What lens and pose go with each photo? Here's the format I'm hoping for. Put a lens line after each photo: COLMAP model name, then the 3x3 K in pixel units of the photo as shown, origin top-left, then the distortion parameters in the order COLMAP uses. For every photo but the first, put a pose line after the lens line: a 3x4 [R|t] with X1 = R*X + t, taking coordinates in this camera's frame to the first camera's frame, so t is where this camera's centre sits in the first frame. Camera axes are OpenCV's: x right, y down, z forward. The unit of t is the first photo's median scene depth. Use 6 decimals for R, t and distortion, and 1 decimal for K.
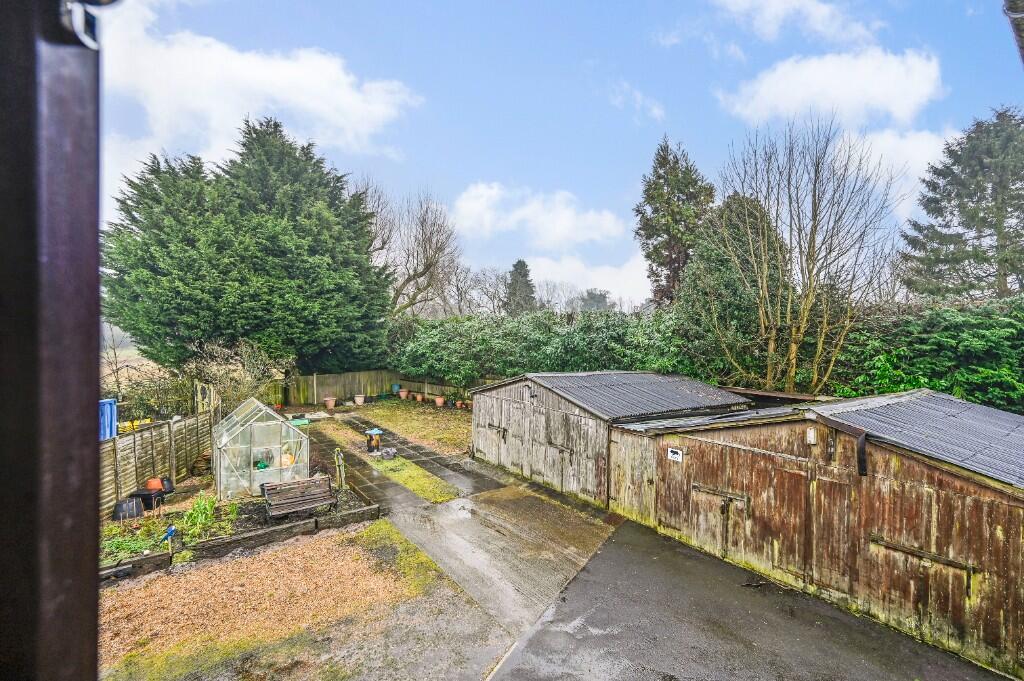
lens RADIAL K [[458.8, 0, 512.0], [0, 458.8, 366.5], [0, 0, 1]] dist [0.002148, 0.000338]
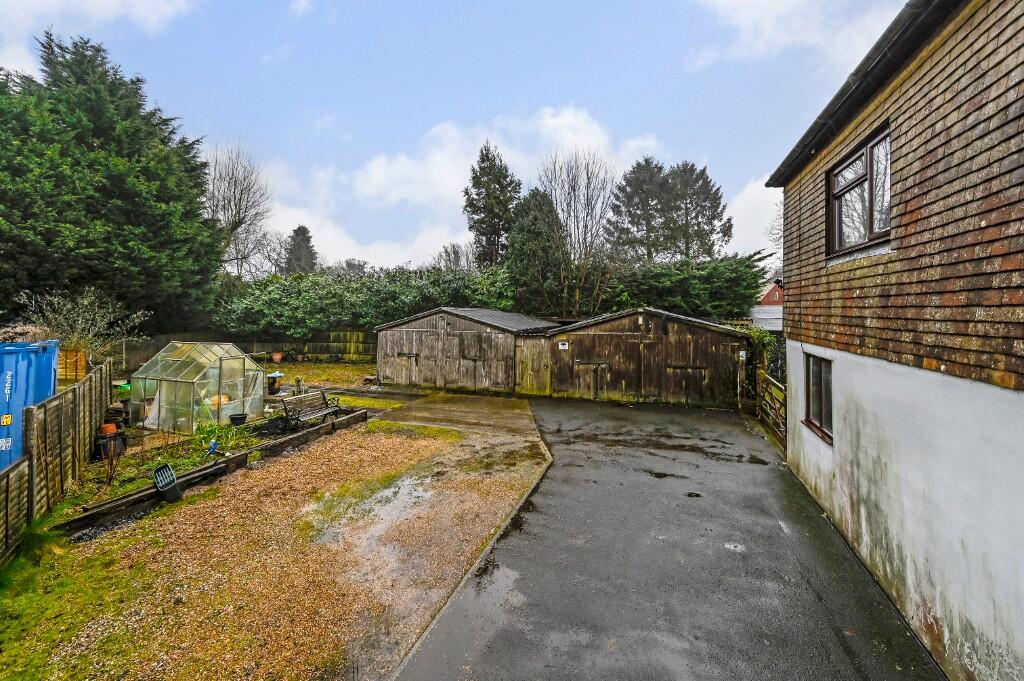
lens RADIAL K [[408.1, 0, 514.4], [0, 408.1, 336.3], [0, 0, 1]] dist [-0.002207, -0.000407]
pose [[0.856500, -0.067316, 0.511739, -0.402696], [0.058814, 0.997730, 0.032809, 0.072470], [-0.512786, 0.001997, 0.858514, -0.128751]]
